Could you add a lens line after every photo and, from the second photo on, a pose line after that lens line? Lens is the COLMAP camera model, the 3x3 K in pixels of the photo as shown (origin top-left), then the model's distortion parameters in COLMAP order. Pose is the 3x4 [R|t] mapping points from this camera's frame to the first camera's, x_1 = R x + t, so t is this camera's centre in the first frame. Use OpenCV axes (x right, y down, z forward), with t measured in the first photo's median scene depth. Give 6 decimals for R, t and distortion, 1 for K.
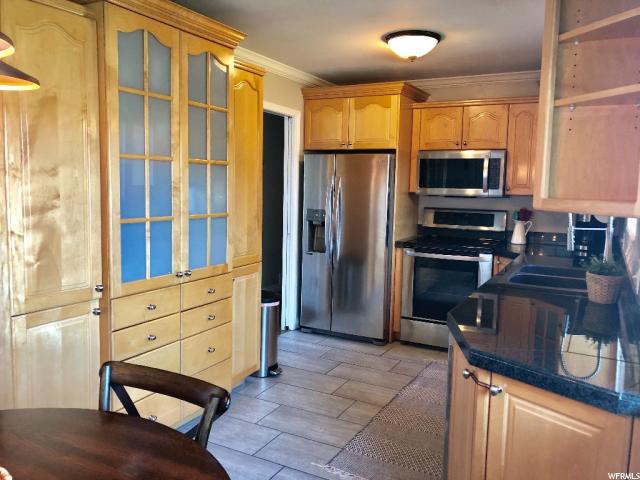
lens RADIAL K [[533.1, 0, 317.8], [0, 533.1, 240.2], [0, 0, 1]] dist [0.015570, 0.014877]
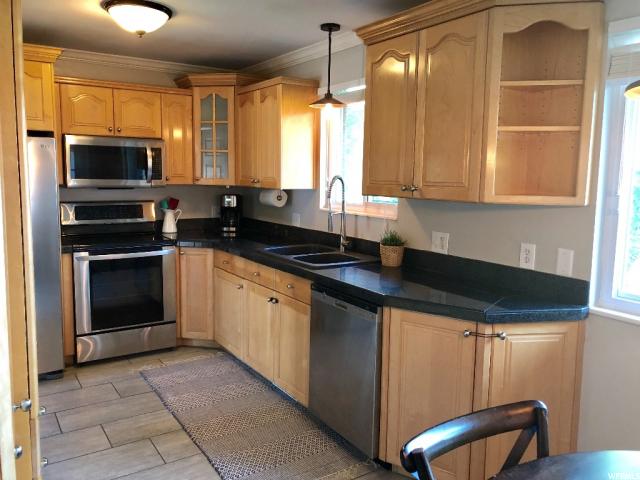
lens RADIAL K [[533.1, 0, 318.0], [0, 533.1, 234.8], [0, 0, 1]] dist [0.015570, 0.014877]
pose [[0.484785, -0.115959, 0.866912, -0.388197], [0.092725, 0.992400, 0.080892, -0.047056], [-0.869704, 0.041169, 0.491853, 0.272421]]
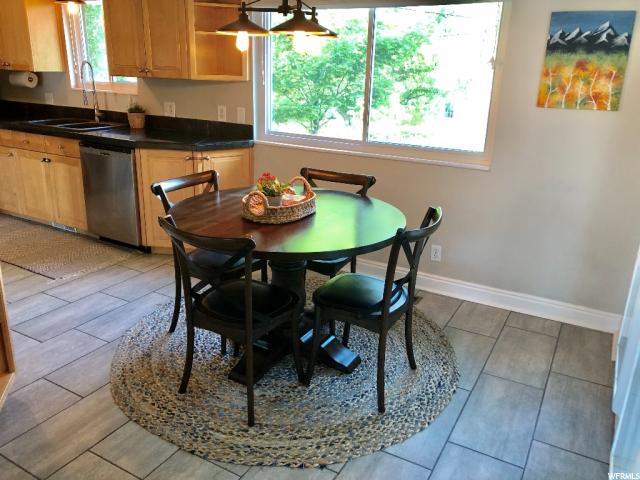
lens RADIAL K [[533.1, 0, 312.8], [0, 533.1, 239.3], [0, 0, 1]] dist [0.015570, 0.014877]
pose [[0.049634, -0.330978, 0.942332, -0.749170], [0.085487, 0.941440, 0.326162, -0.043084], [-0.995102, 0.064368, 0.075022, 0.140987]]
